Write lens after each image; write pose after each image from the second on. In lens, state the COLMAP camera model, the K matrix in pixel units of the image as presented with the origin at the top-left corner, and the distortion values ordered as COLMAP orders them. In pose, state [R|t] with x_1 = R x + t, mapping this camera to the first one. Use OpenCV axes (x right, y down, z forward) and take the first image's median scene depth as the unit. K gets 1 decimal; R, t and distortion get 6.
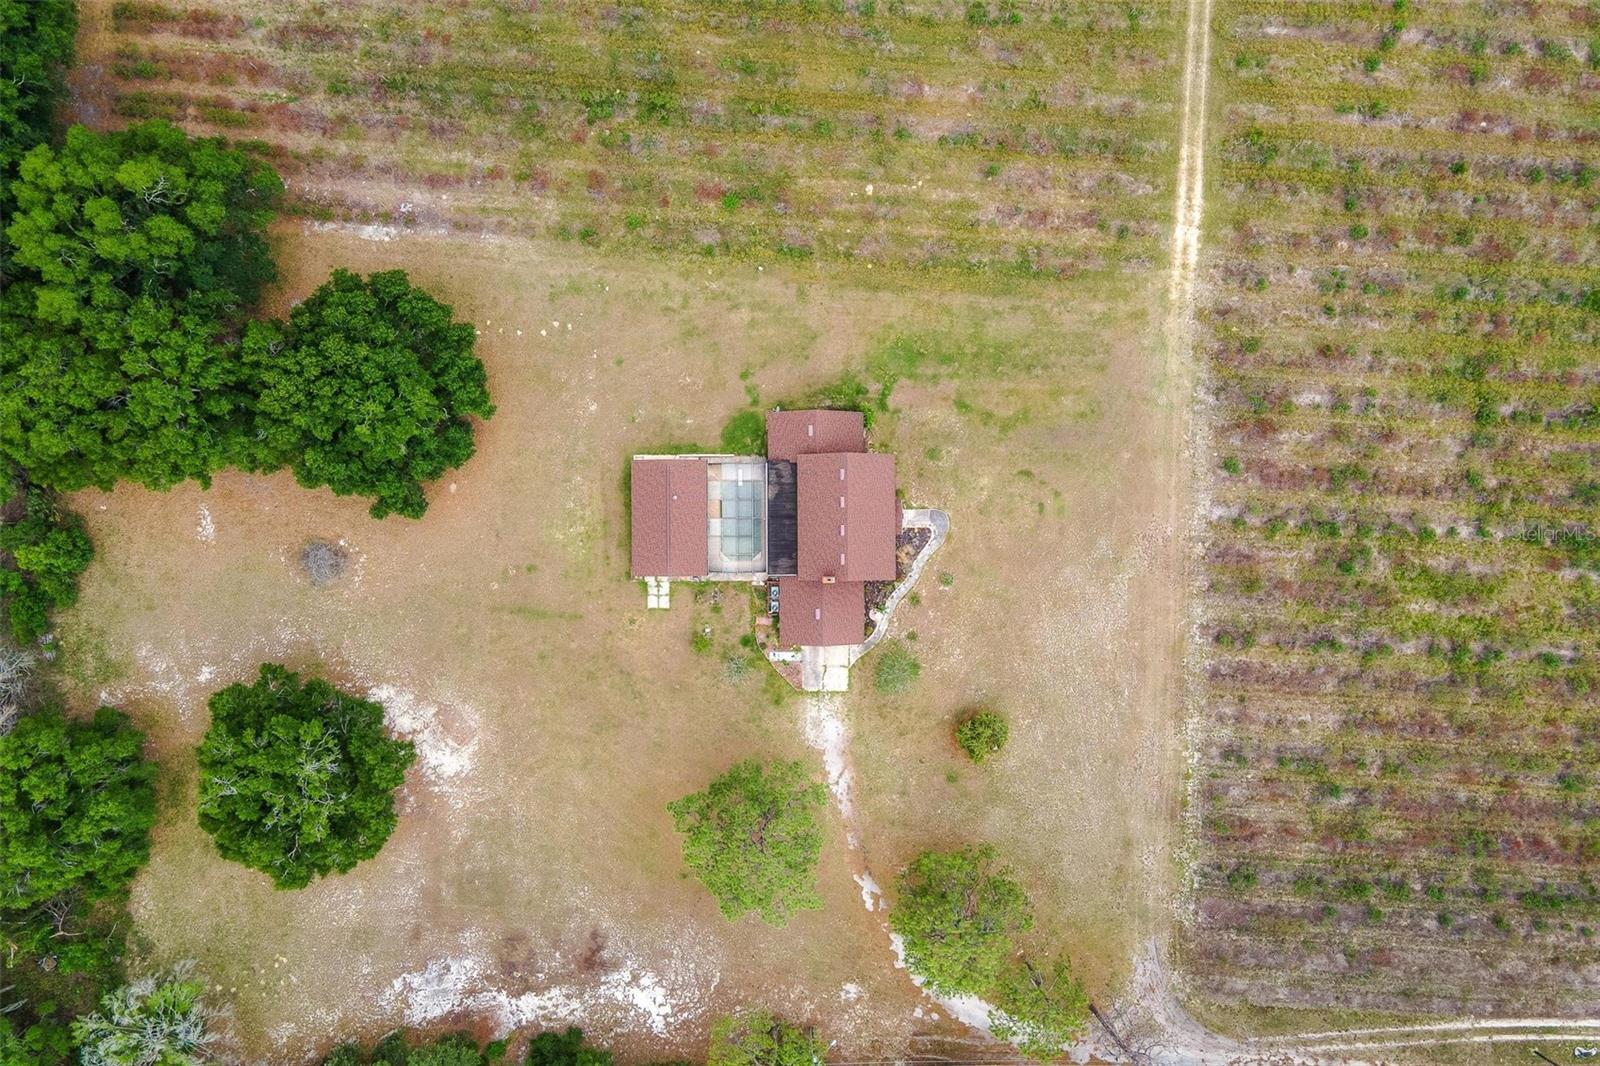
lens RADIAL K [[1175.9, 0, 801.1], [0, 1175.9, 513.1], [0, 0, 1]] dist [0.059569, -0.023903]
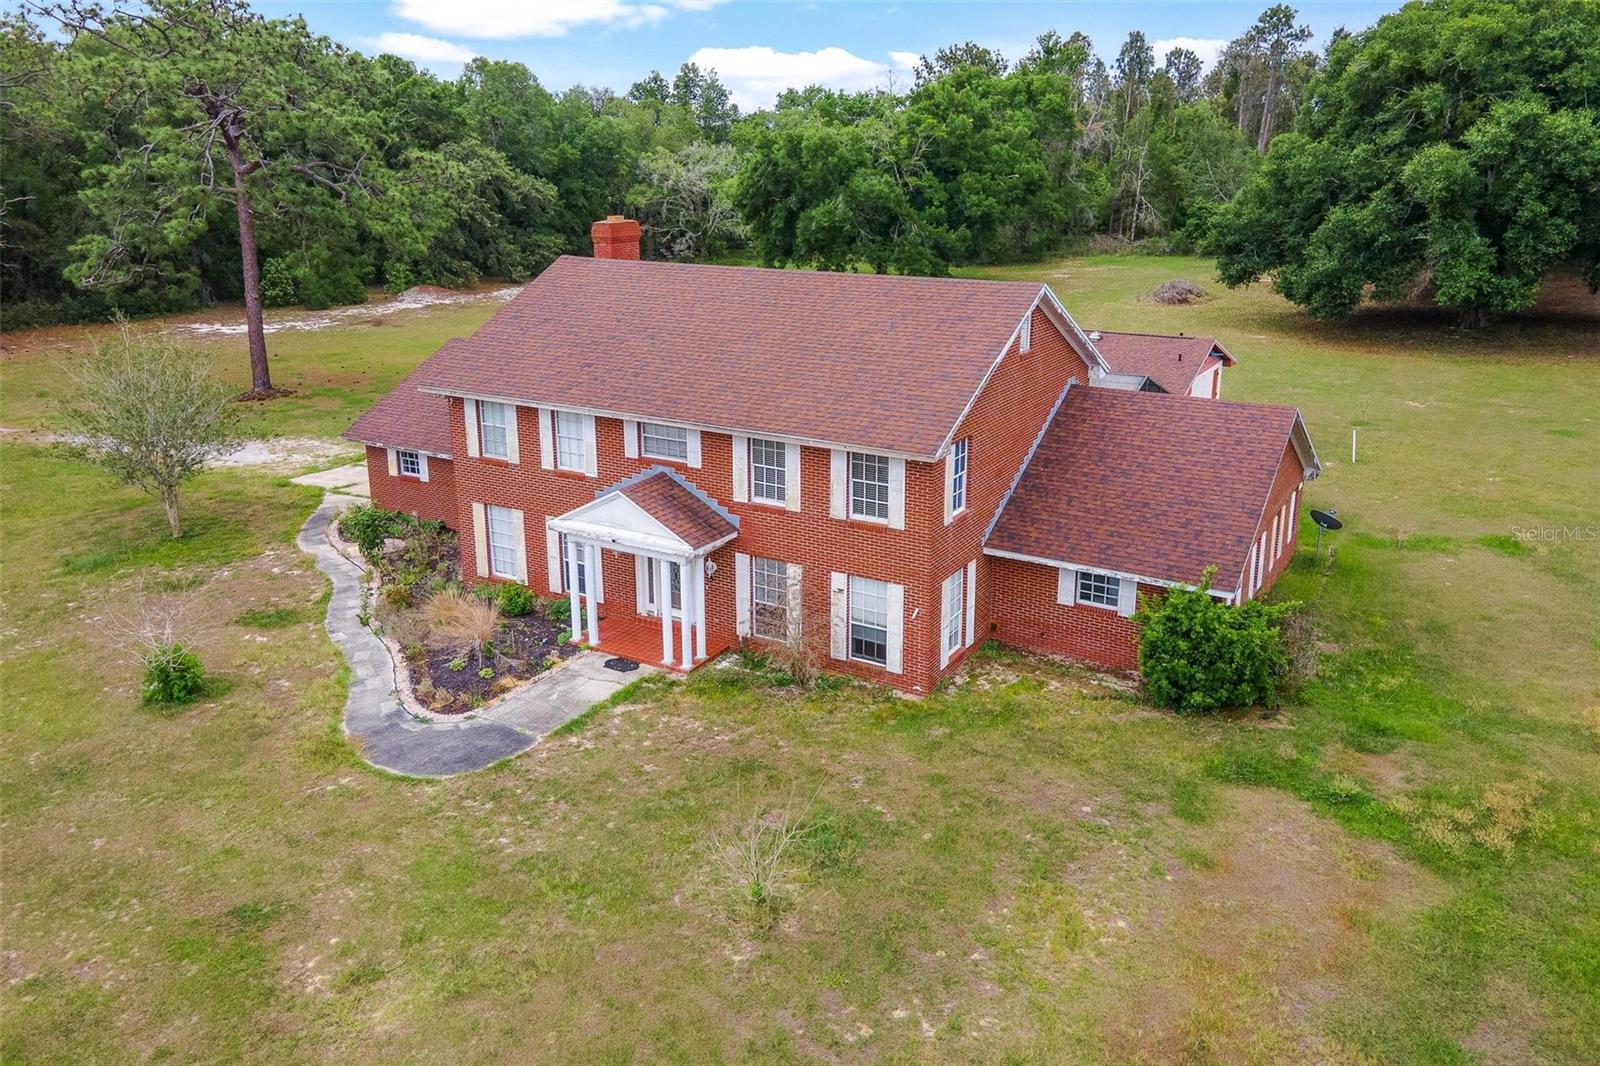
lens RADIAL K [[1200.5, 0, 805.3], [0, 1200.5, 494.2], [0, 0, 1]] dist [0.011379, 0.048452]
pose [[-0.516588, 0.200072, -0.832531, 0.225965], [-0.856144, -0.134788, 0.498848, -0.115897], [-0.012409, 0.970466, 0.240920, 0.931639]]
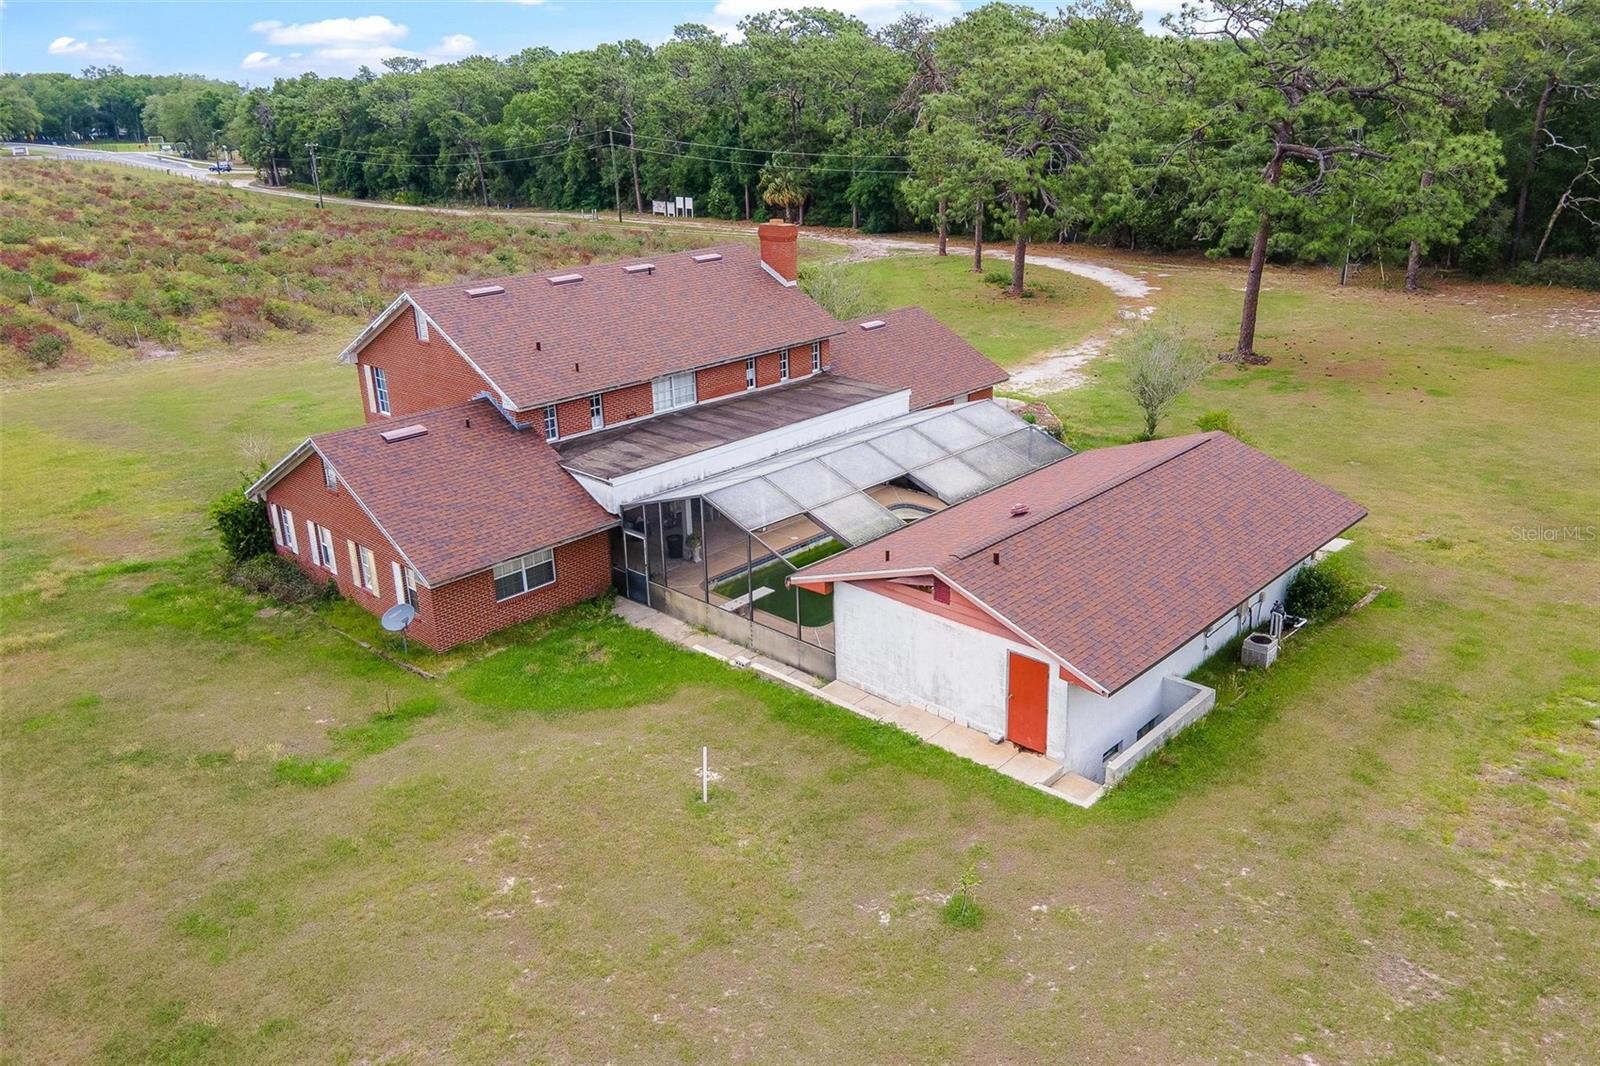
lens RADIAL K [[1175.9, 0, 801.1], [0, 1175.9, 513.1], [0, 0, 1]] dist [0.059569, -0.023903]
pose [[-0.716873, -0.247246, 0.651891, -0.210511], [0.697195, -0.249624, 0.672017, -0.177400], [-0.003426, 0.936246, 0.351327, 0.898115]]
